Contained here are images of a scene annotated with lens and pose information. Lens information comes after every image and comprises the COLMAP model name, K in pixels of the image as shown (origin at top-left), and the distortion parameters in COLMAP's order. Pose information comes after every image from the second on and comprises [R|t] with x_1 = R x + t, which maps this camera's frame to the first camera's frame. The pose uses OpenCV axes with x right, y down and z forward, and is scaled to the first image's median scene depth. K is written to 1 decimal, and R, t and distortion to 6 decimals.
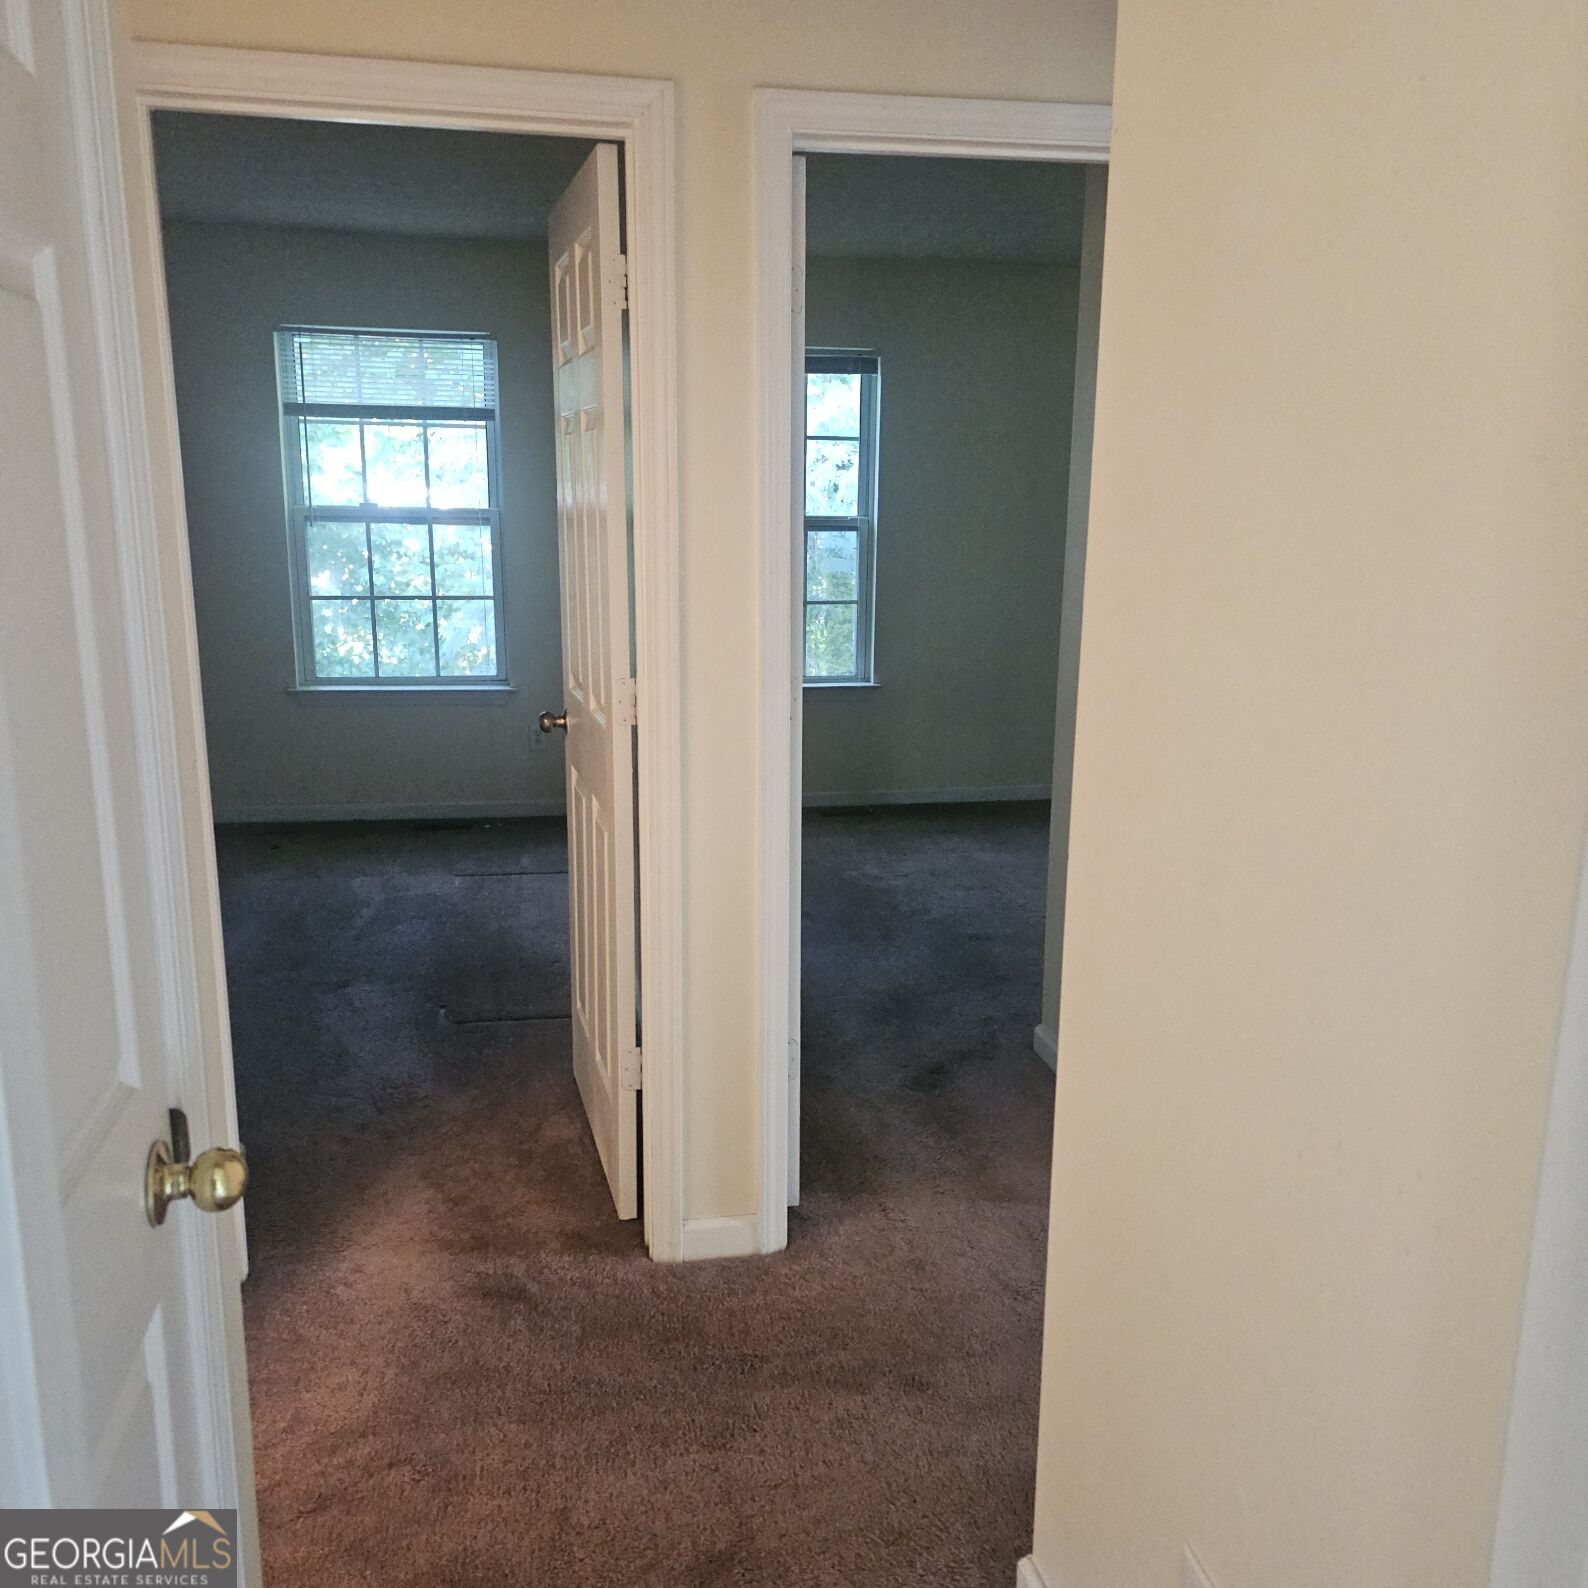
lens RADIAL K [[1444.2, 0, 793.4], [0, 1444.2, 793.4], [0, 0, 1]] dist [0.030354, 0.011236]
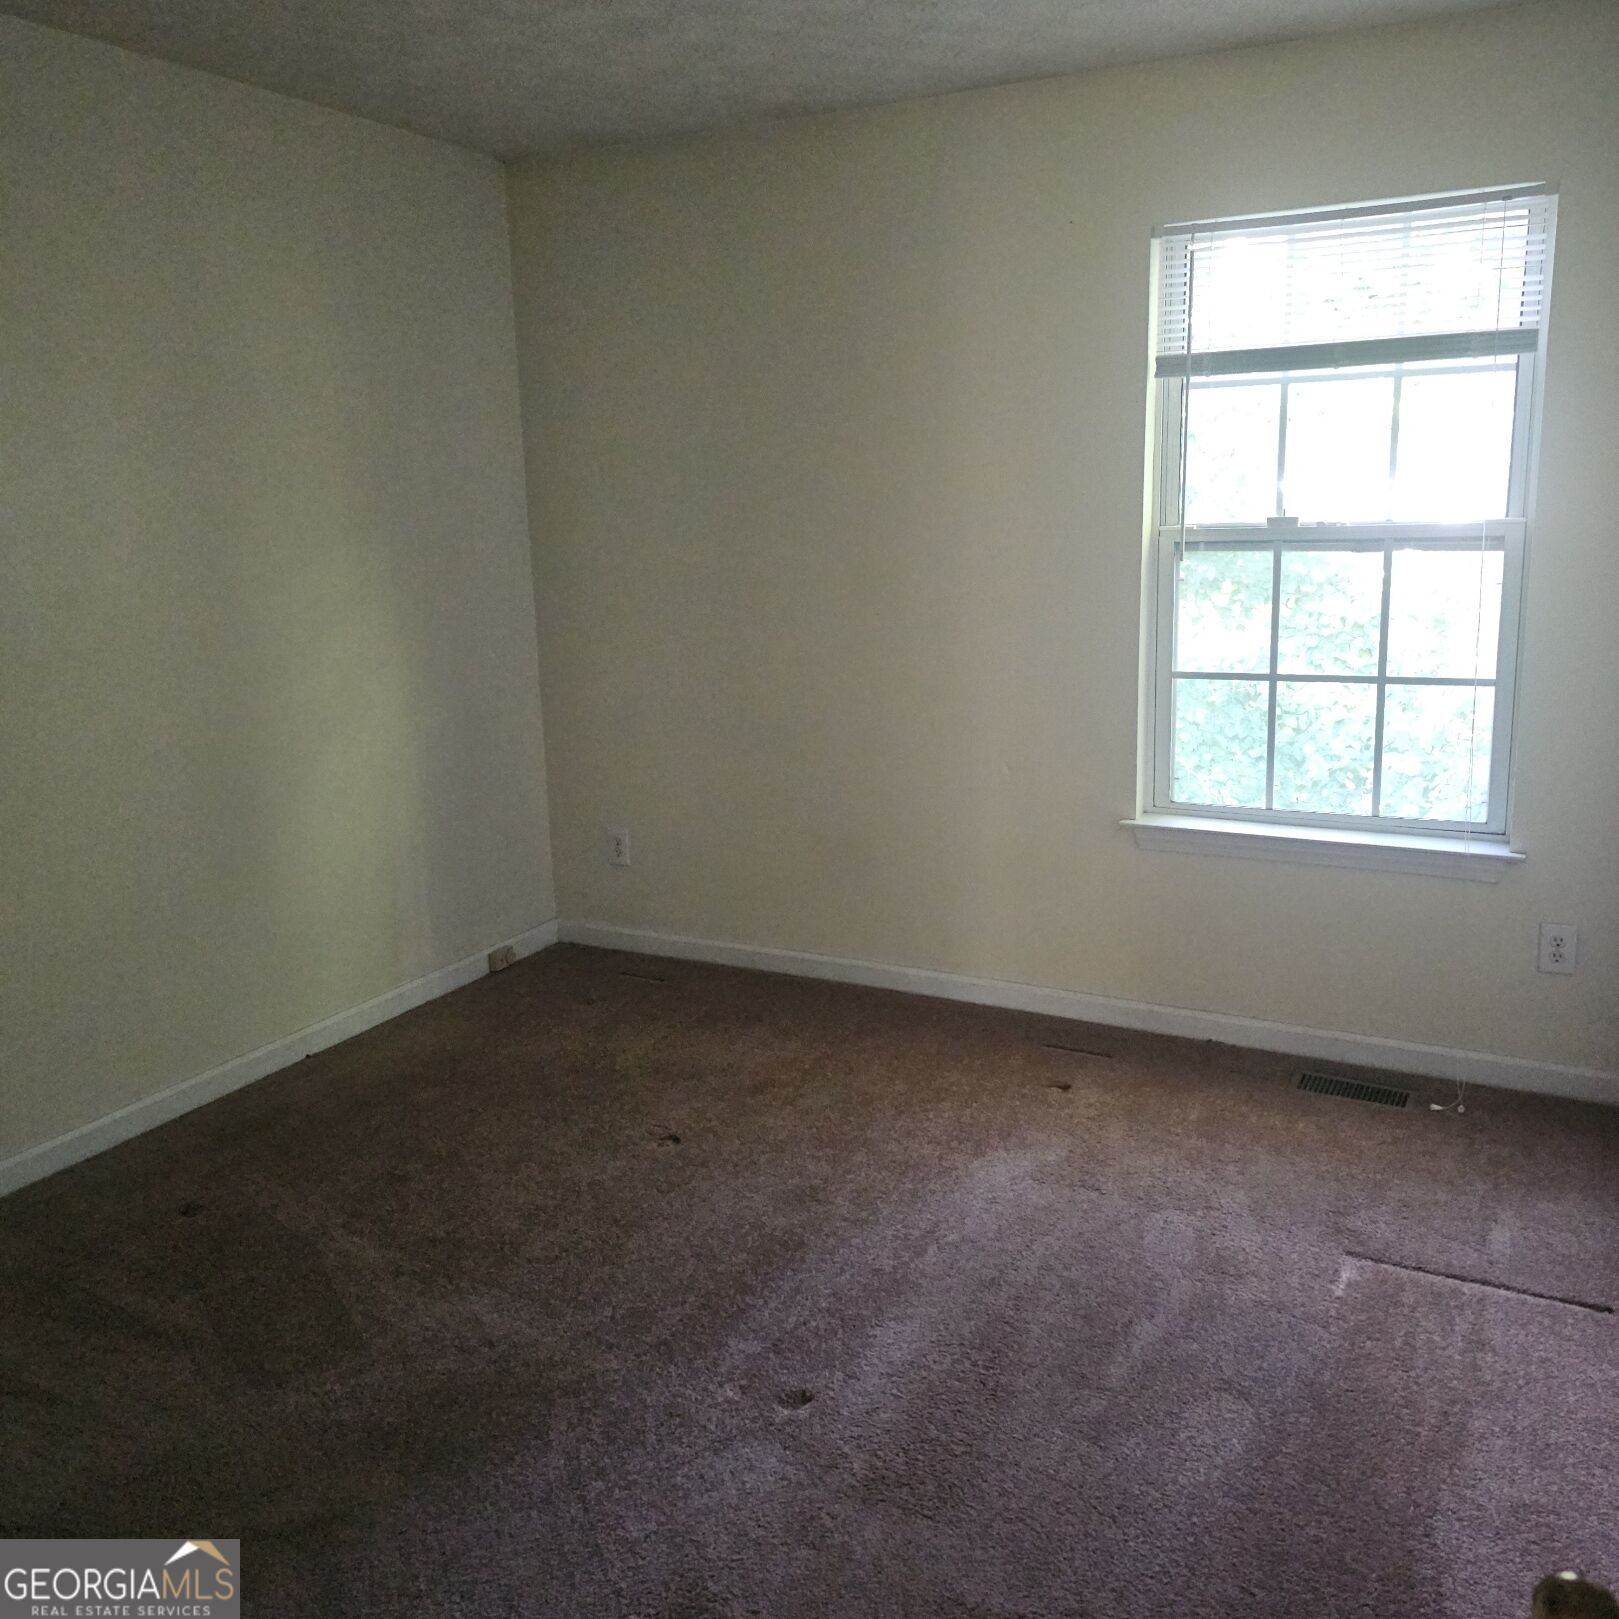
lens RADIAL K [[1472.4, 0, 810.4], [0, 1472.4, 812.9], [0, 0, 1]] dist [0.030354, 0.011236]
pose [[0.793233, 0.099476, -0.600738, -0.074339], [-0.082371, 0.995027, 0.056001, -0.099972], [0.603321, 0.005062, 0.797482, 0.414227]]
